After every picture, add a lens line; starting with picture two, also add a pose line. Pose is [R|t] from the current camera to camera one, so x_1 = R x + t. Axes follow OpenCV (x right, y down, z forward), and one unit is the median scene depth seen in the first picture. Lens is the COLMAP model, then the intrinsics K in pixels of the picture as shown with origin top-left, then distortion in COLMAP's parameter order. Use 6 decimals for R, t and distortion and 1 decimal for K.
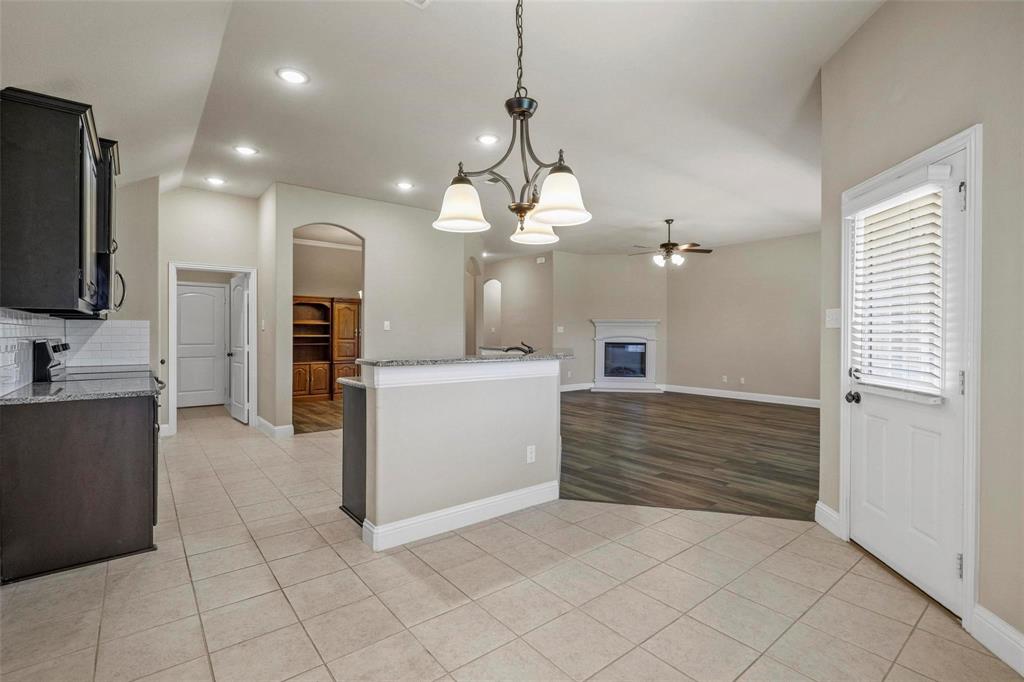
lens RADIAL K [[471.8, 0, 509.5], [0, 471.8, 337.0], [0, 0, 1]] dist [-0.001972, 0.000508]
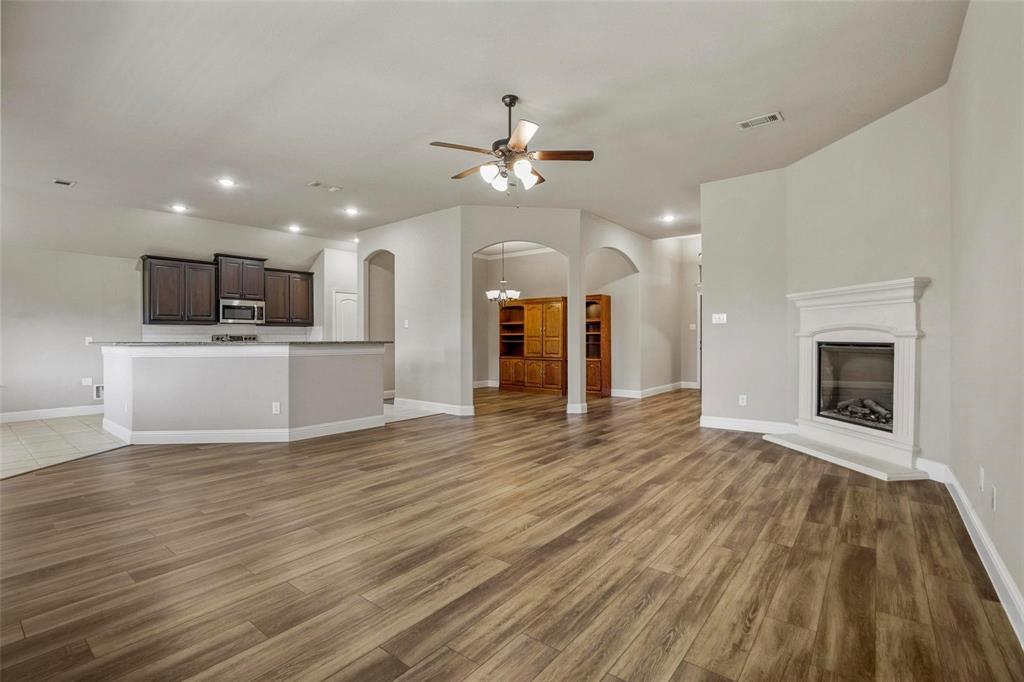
lens RADIAL K [[471.8, 0, 511.4], [0, 471.8, 340.9], [0, 0, 1]] dist [-0.001972, 0.000508]
pose [[0.233181, 0.001982, -0.972431, 0.652629], [0.000586, 0.999997, 0.002179, 0.010306], [0.972433, -0.001078, 0.233179, 0.679250]]
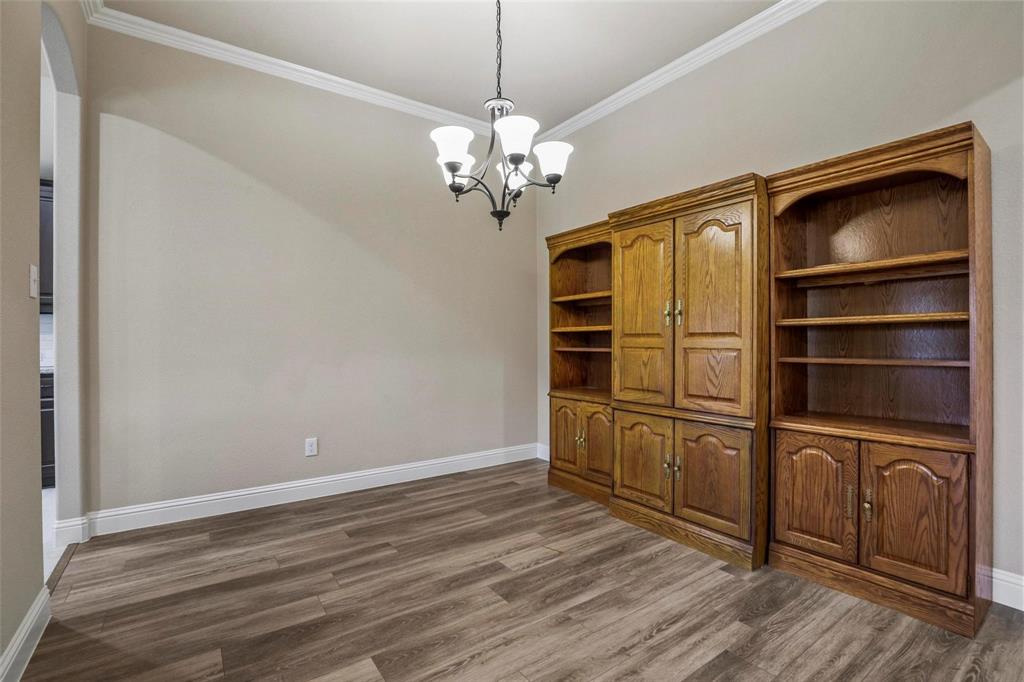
lens RADIAL K [[471.8, 0, 515.6], [0, 471.8, 338.3], [0, 0, 1]] dist [-0.001972, 0.000508]
pose [[-0.043564, -0.004037, -0.999042, -0.022688], [-0.003159, 0.999987, -0.003903, 0.006993], [0.999046, 0.002986, -0.043577, 0.896050]]
